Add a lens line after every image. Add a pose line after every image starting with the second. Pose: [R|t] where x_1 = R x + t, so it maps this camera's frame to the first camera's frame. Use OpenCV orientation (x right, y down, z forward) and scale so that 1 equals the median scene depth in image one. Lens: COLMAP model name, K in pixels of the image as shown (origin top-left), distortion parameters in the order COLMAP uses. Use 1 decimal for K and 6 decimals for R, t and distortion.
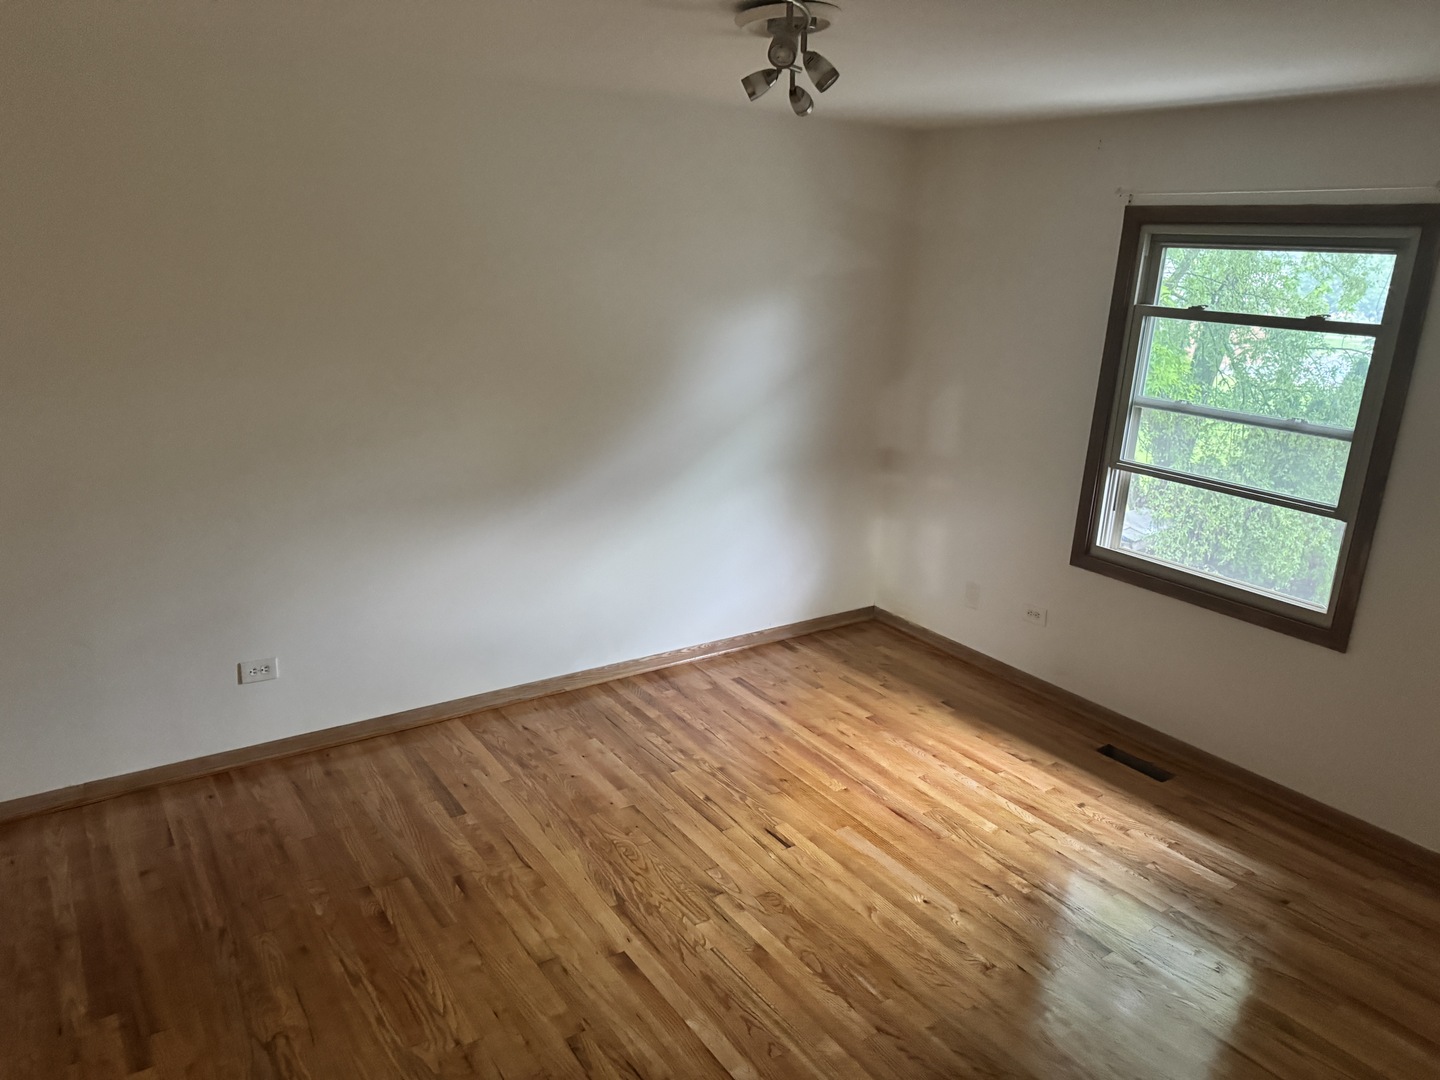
lens RADIAL K [[1028.9, 0, 719.1], [0, 1028.9, 550.8], [0, 0, 1]] dist [0.076979, -0.091009]
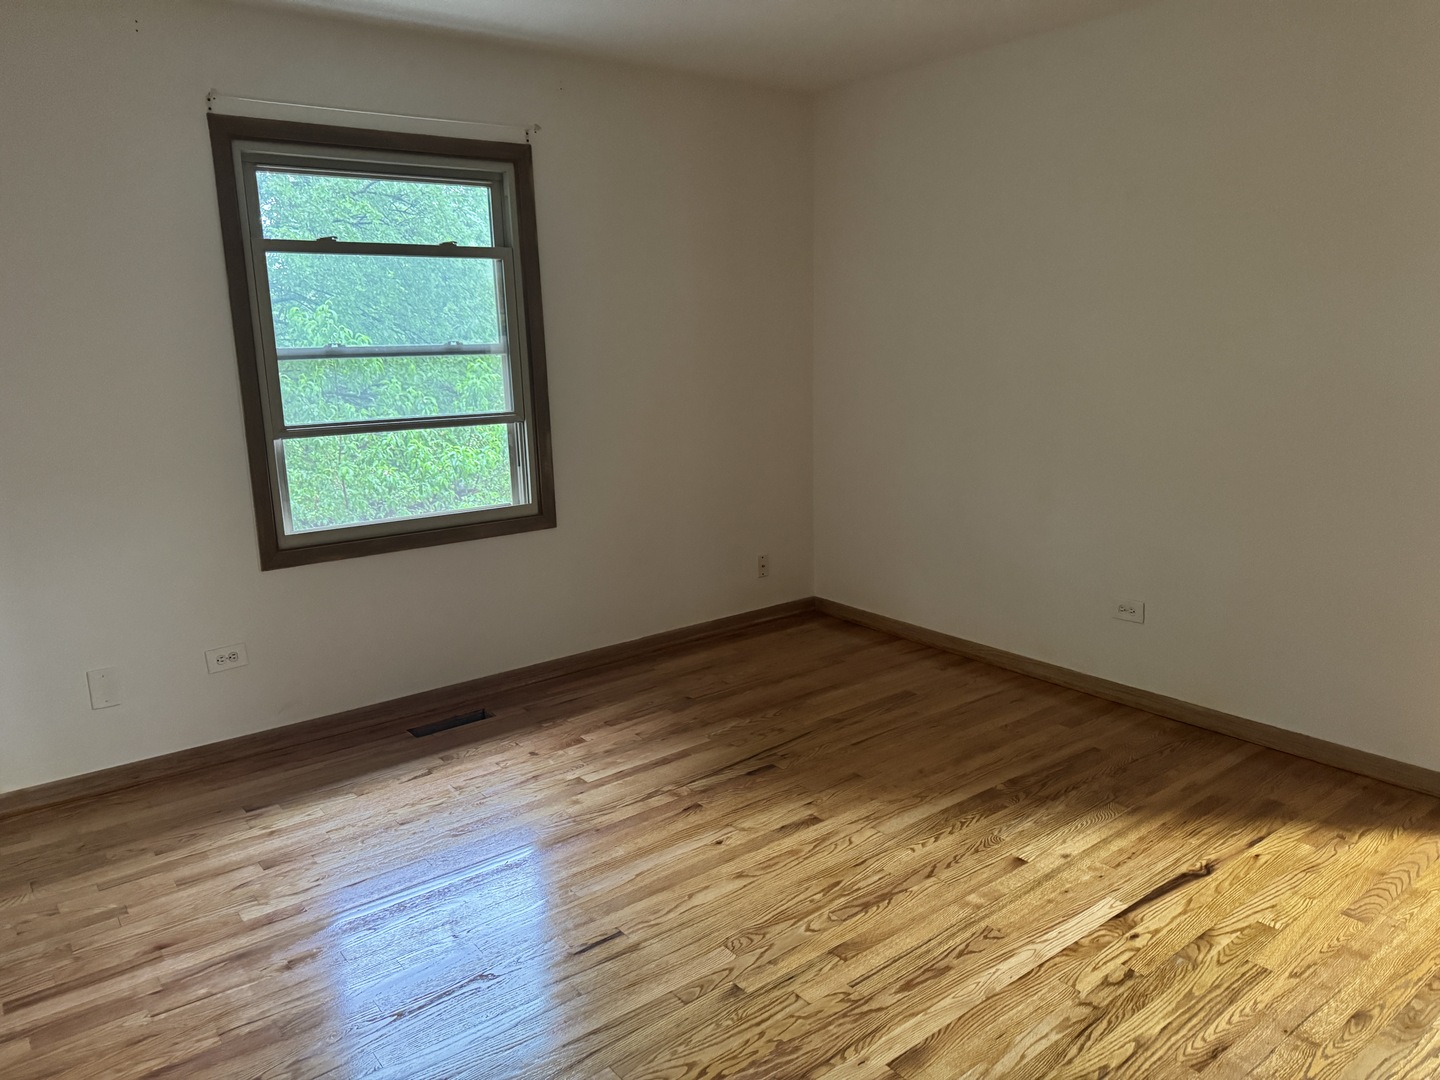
lens RADIAL K [[1028.9, 0, 719.1], [0, 1028.9, 550.8], [0, 0, 1]] dist [0.076979, -0.091009]
pose [[-0.069471, -0.247148, 0.966484, -0.602365], [0.308700, 0.915946, 0.256413, -0.130498], [-0.948619, 0.316167, 0.012663, 0.878633]]
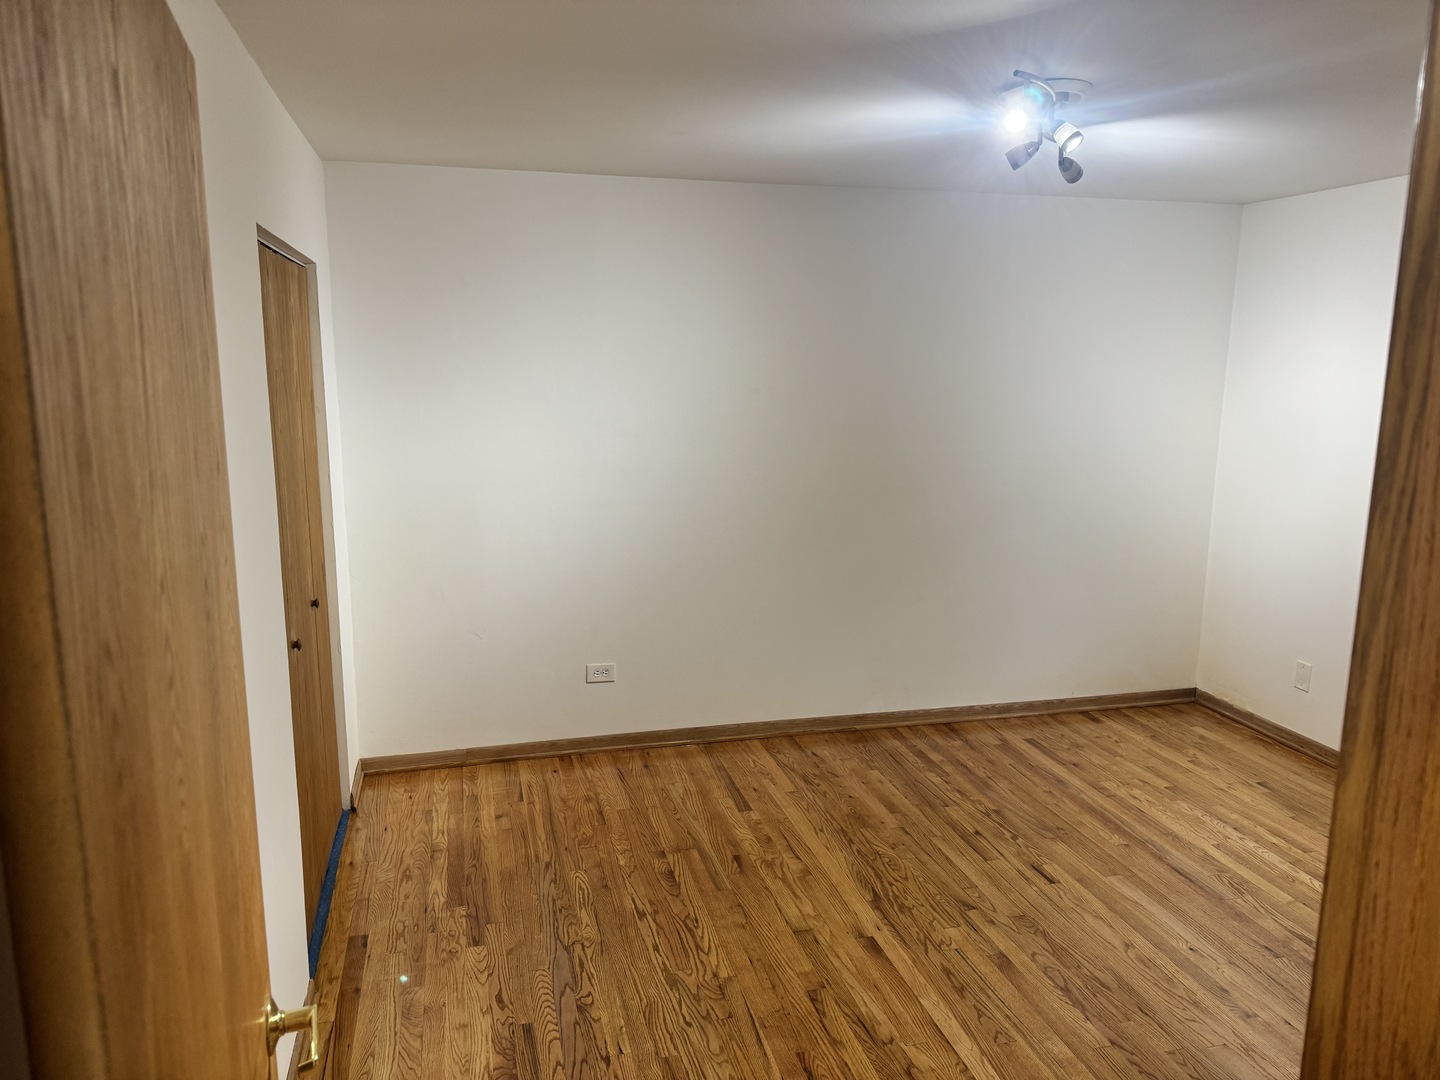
lens RADIAL K [[1028.9, 0, 719.1], [0, 1028.9, 550.8], [0, 0, 1]] dist [0.076979, -0.091009]
pose [[0.940811, 0.028430, -0.337738, 0.099771], [-0.067348, 0.992286, -0.104077, 0.097054], [0.332174, 0.120663, 0.935468, -0.102169]]
